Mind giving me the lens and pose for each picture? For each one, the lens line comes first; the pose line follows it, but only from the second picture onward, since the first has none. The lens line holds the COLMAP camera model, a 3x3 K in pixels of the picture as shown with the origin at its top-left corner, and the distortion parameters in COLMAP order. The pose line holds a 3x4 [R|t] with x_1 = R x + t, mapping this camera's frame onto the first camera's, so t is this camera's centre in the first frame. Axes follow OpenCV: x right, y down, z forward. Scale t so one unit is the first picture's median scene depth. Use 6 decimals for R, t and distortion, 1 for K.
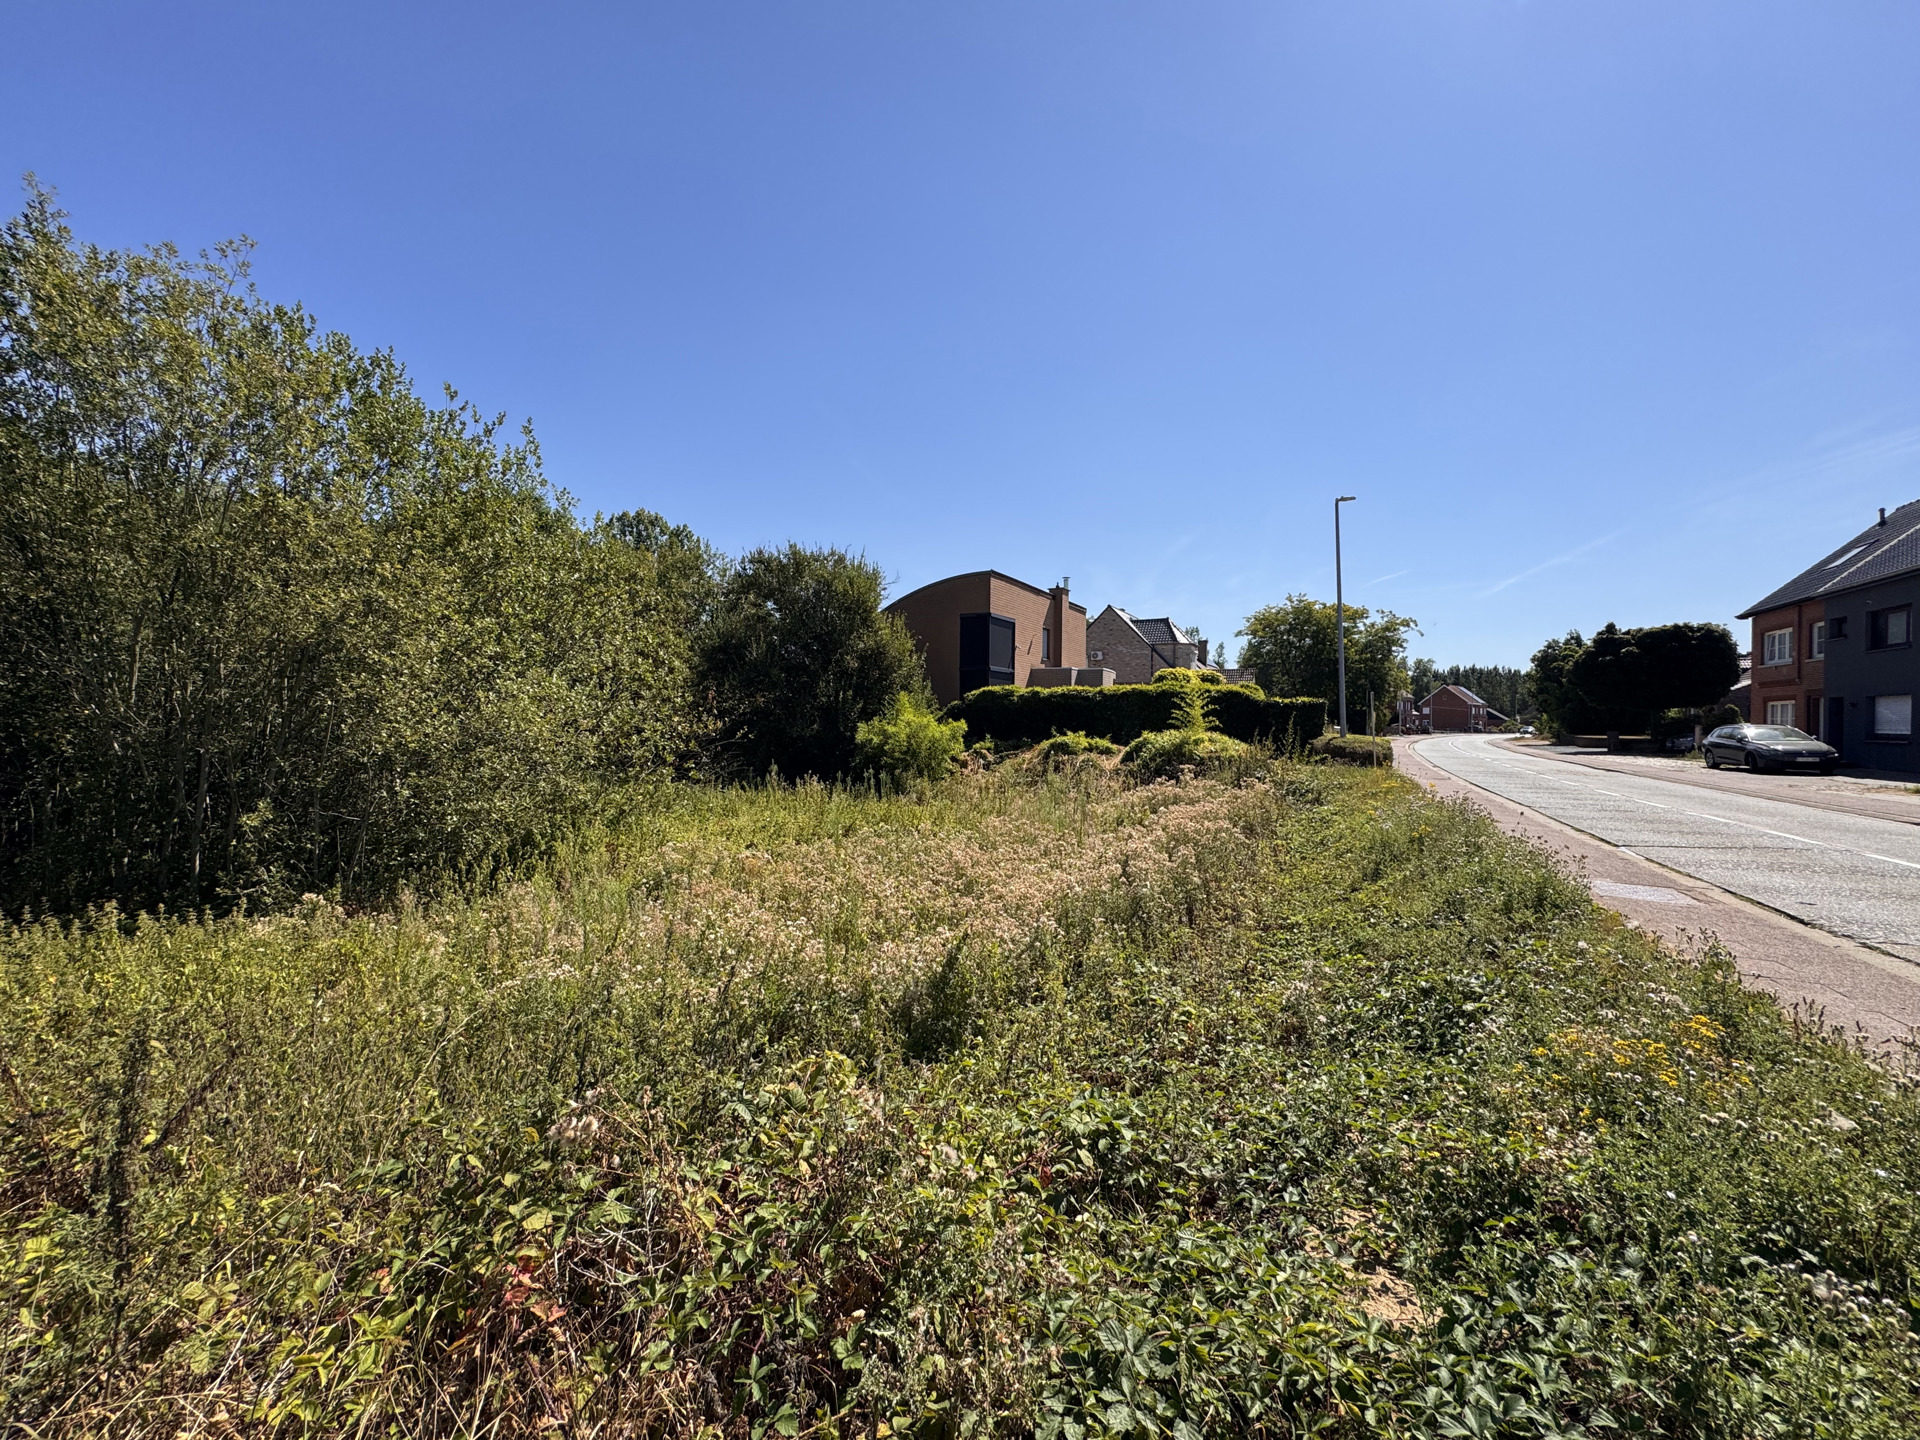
lens RADIAL K [[766.4, 0, 954.0], [0, 766.4, 701.5], [0, 0, 1]] dist [-0.001130, 0.000668]
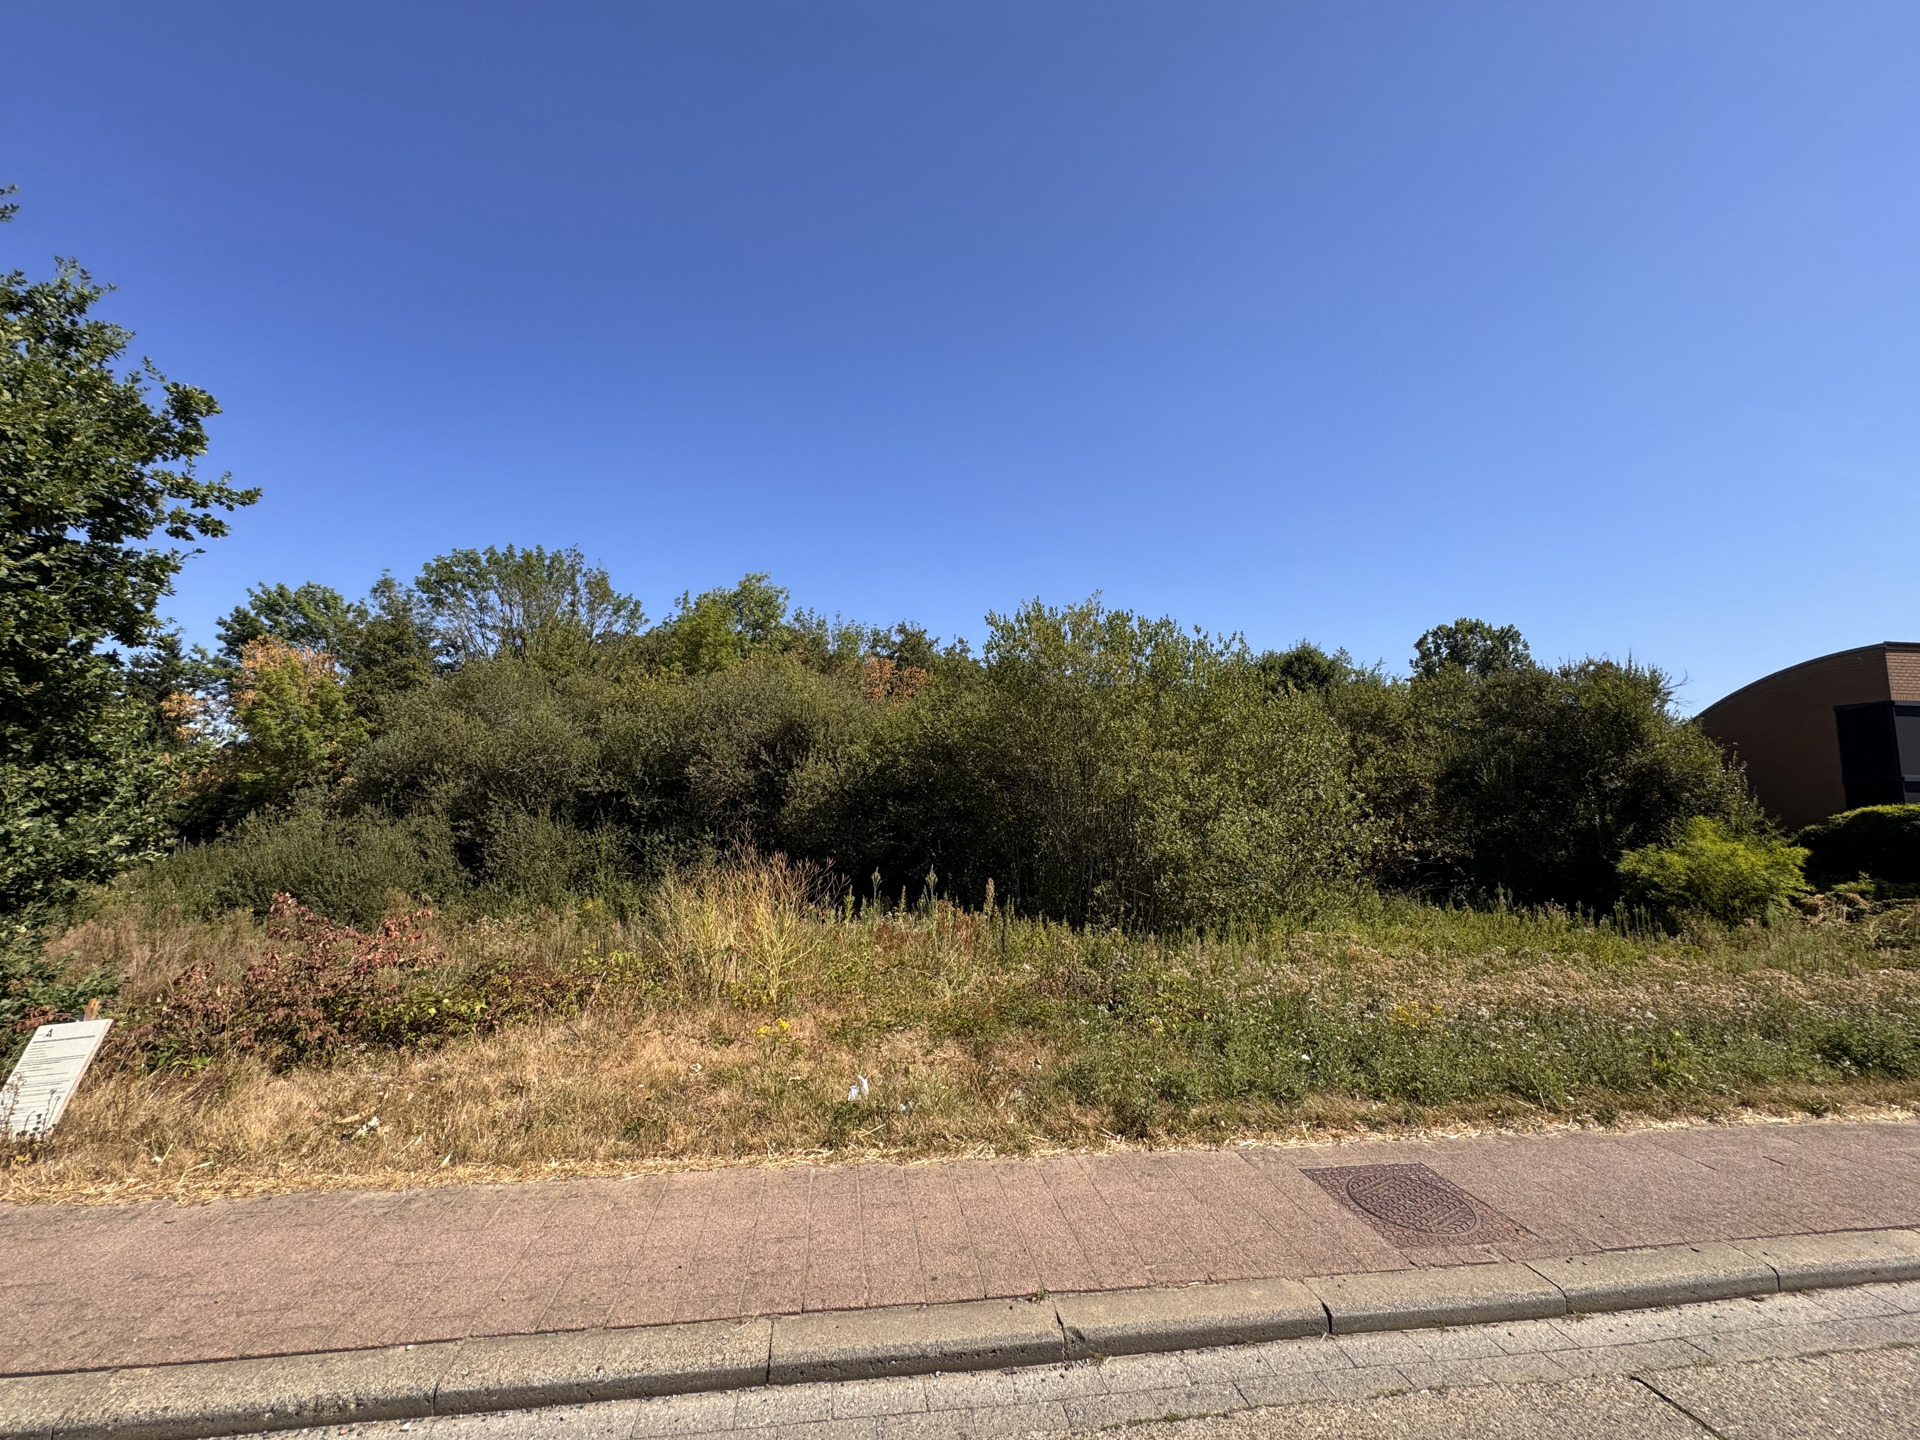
lens RADIAL K [[766.4, 0, 965.3], [0, 766.4, 717.0], [0, 0, 1]] dist [-0.001130, 0.000668]
pose [[0.537862, -0.110013, -0.835824, 0.213721], [0.001444, 0.991568, -0.129583, -0.011446], [0.843032, 0.068490, 0.533485, -0.133604]]
